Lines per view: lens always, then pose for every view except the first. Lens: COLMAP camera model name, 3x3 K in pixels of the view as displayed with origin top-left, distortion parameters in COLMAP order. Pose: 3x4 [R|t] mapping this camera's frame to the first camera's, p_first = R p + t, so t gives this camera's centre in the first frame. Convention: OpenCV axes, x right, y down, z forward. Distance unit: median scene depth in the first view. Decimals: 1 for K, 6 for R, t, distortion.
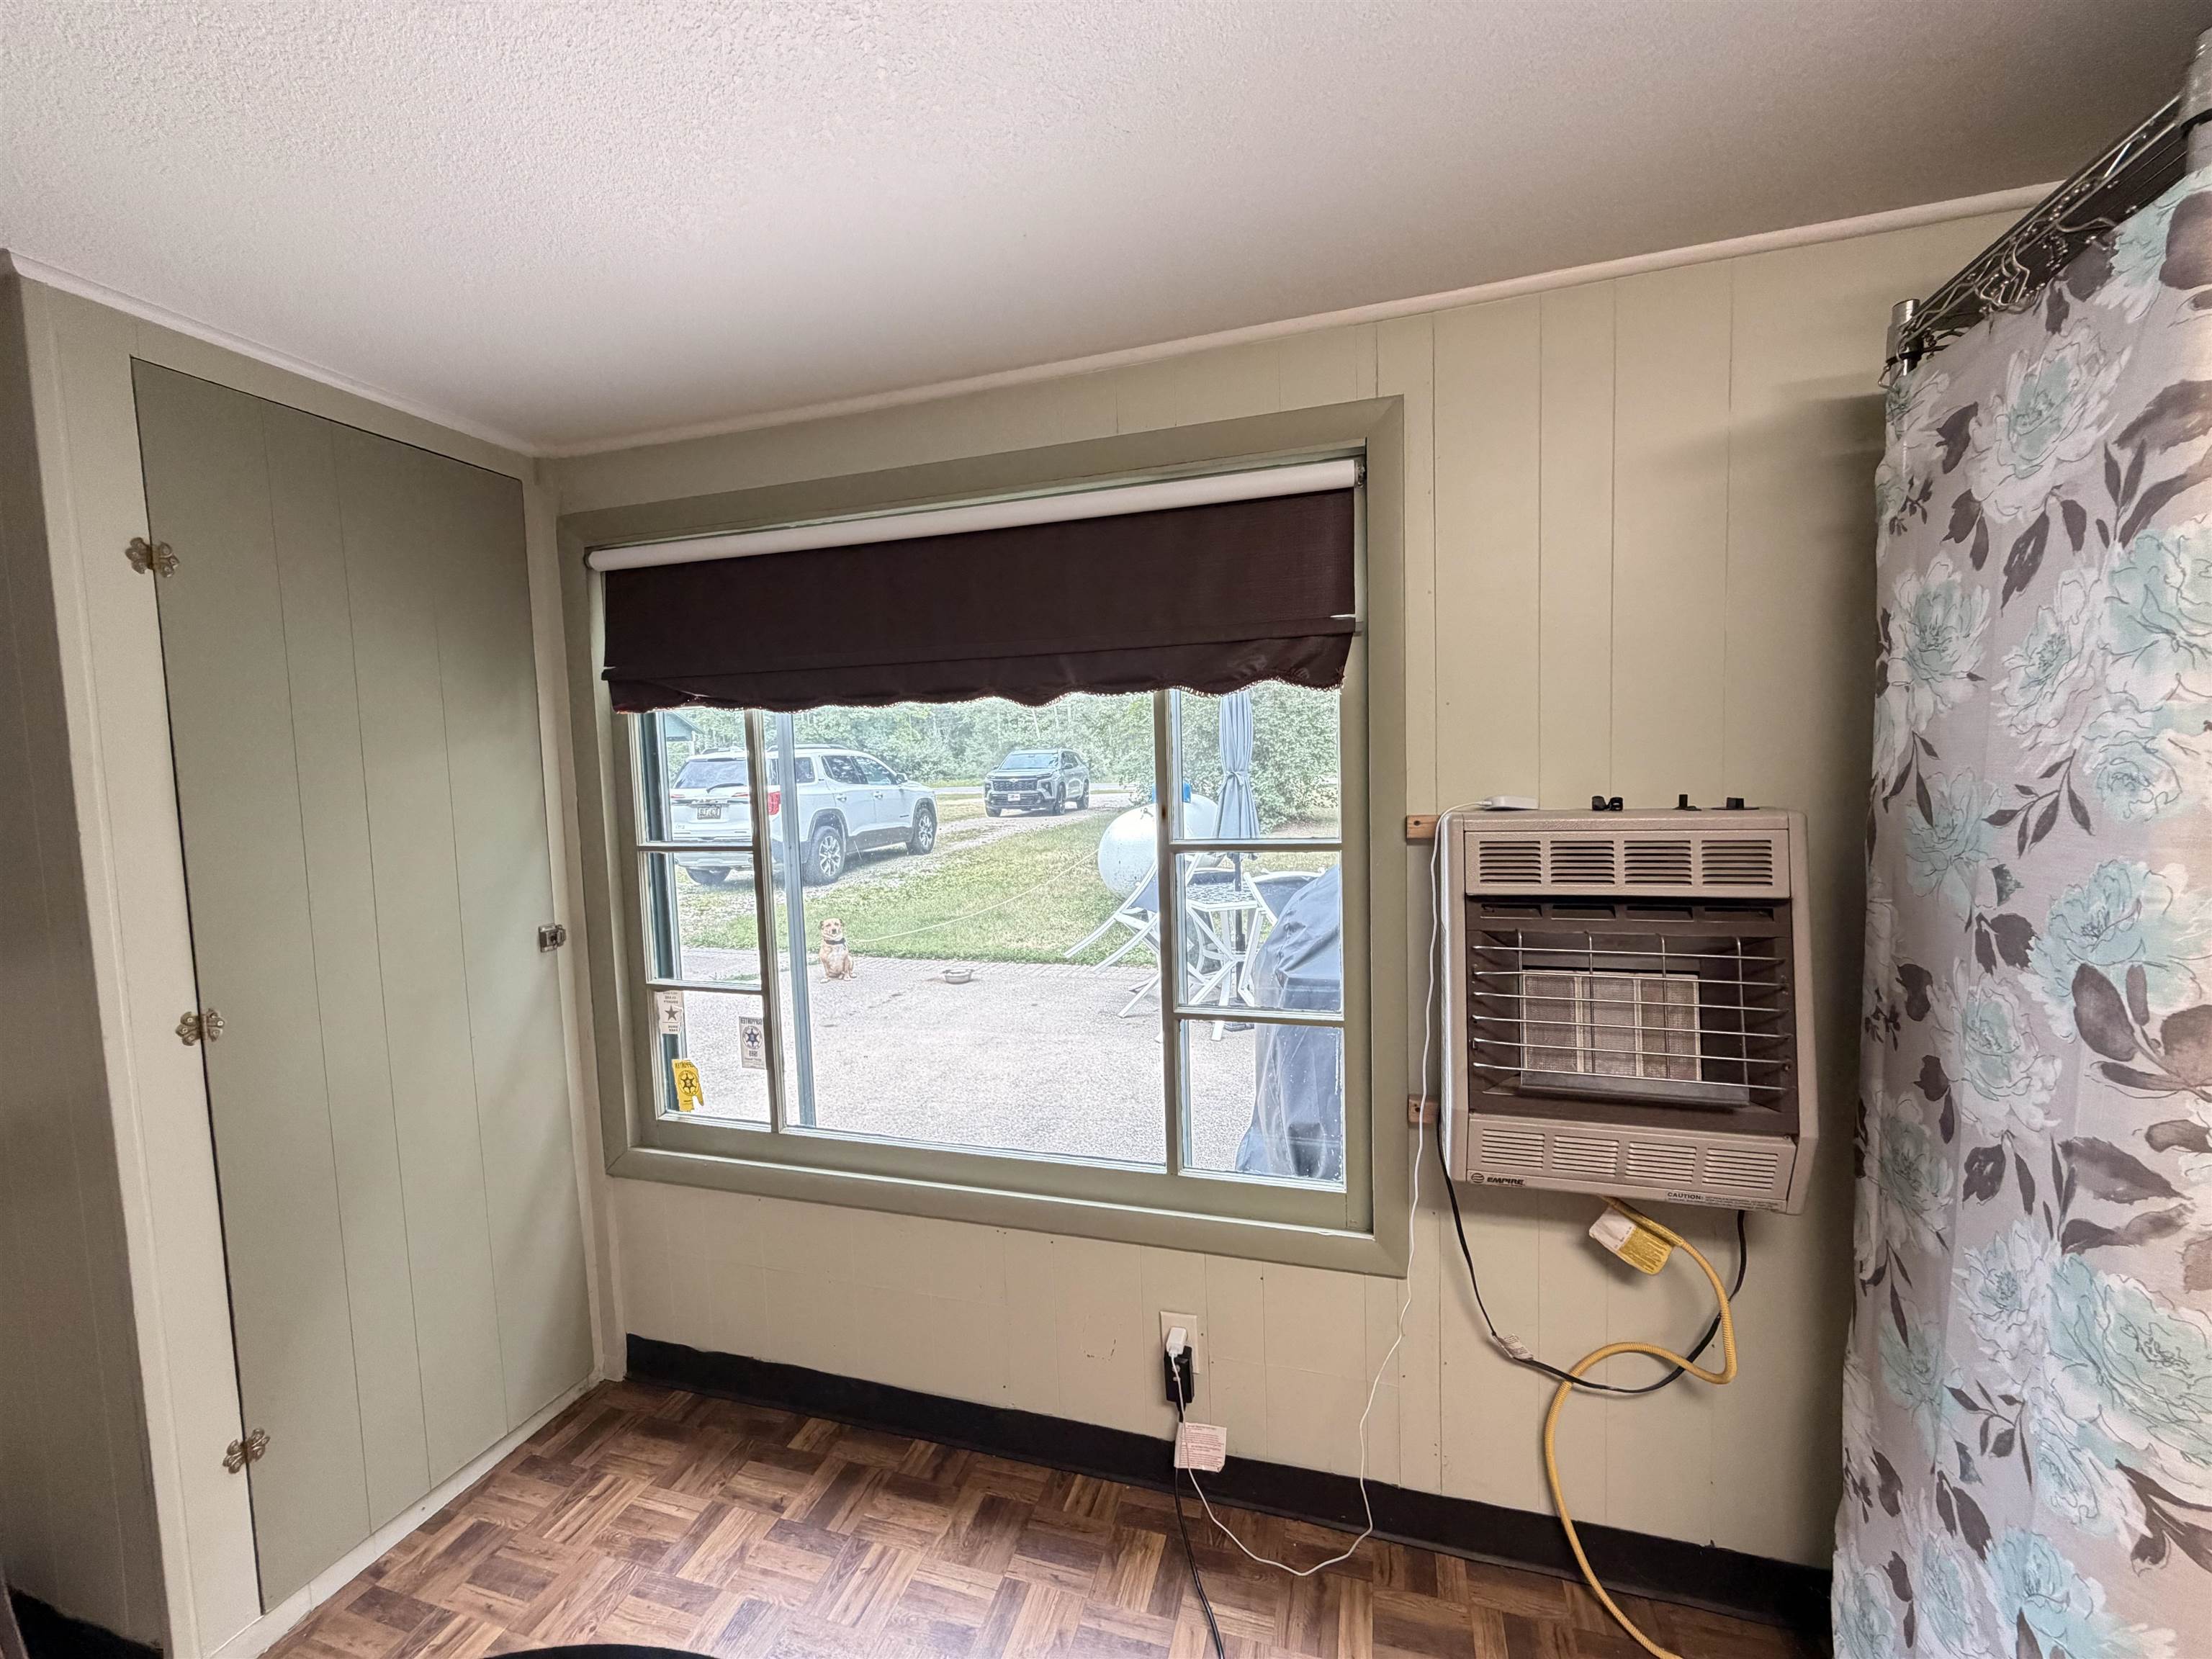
lens RADIAL K [[887.1, 0, 1108.5], [0, 887.1, 831.9], [0, 0, 1]] dist [0.003767, -0.000364]
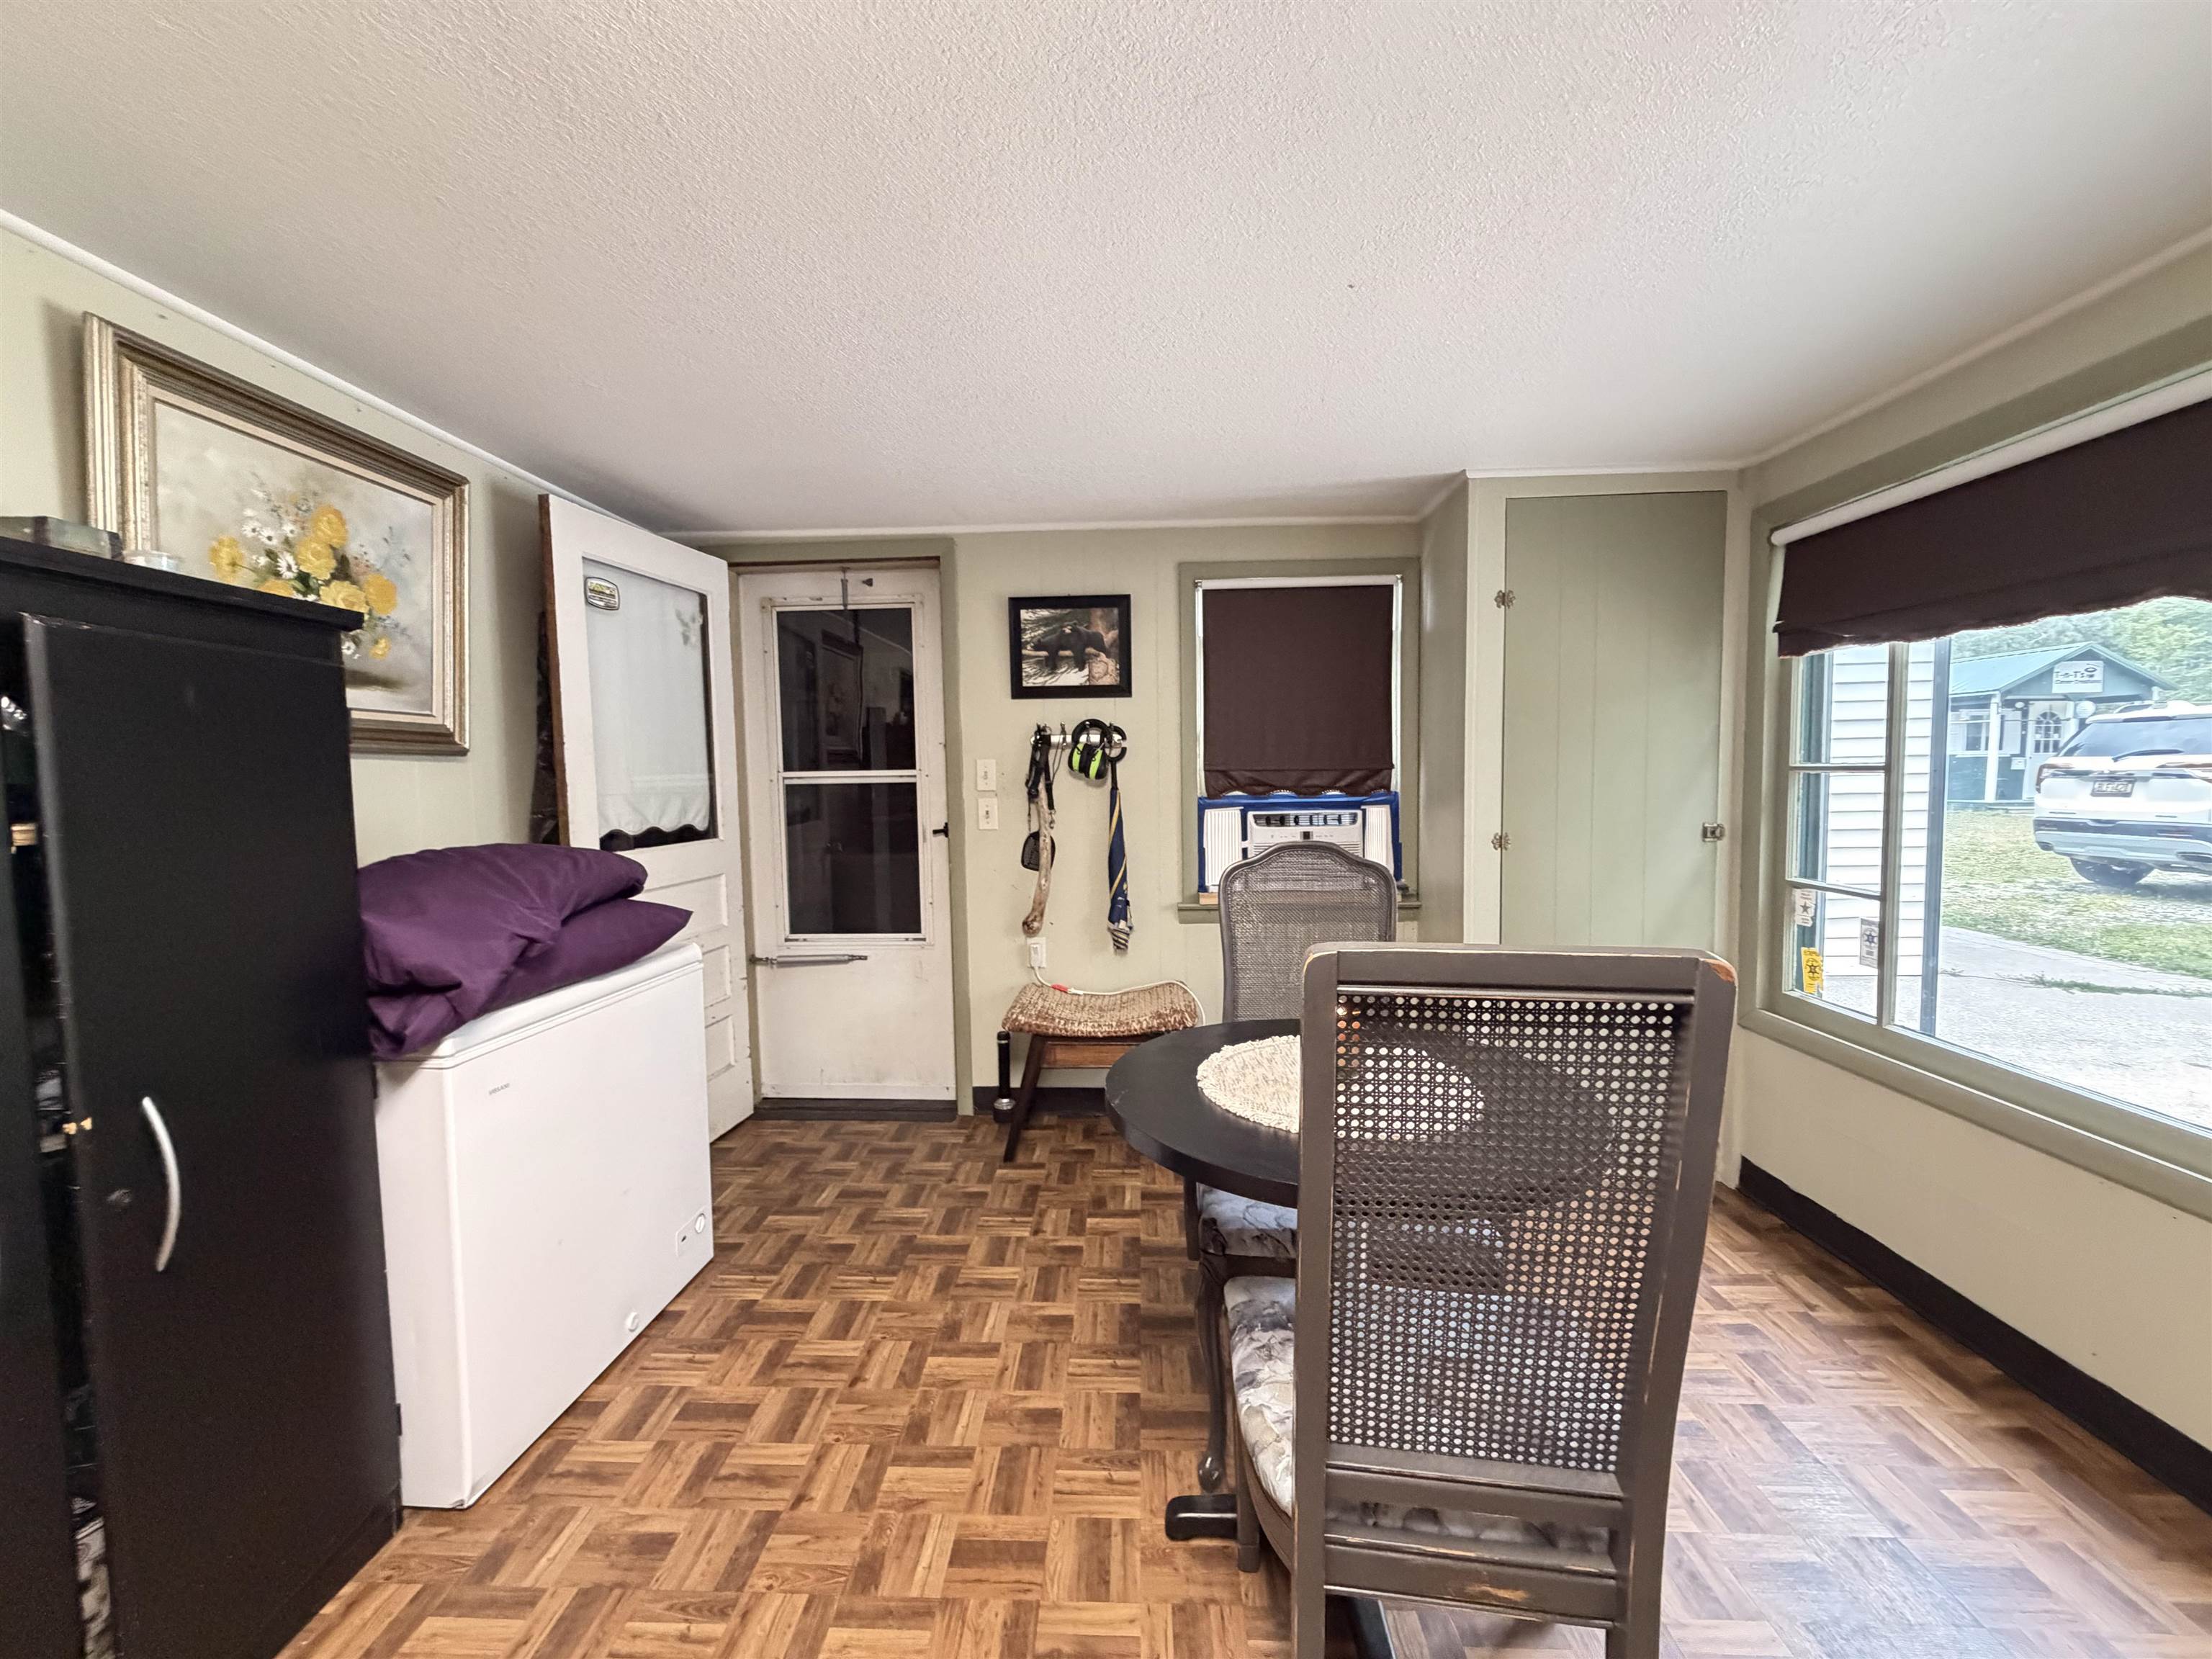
lens RADIAL K [[887.1, 0, 1102.8], [0, 887.1, 823.1], [0, 0, 1]] dist [0.003767, -0.000364]
pose [[0.254740, 0.081166, -0.963597, 0.422938], [-0.063771, 0.995712, 0.067012, 0.073807], [0.964905, 0.044379, 0.258824, -0.229751]]
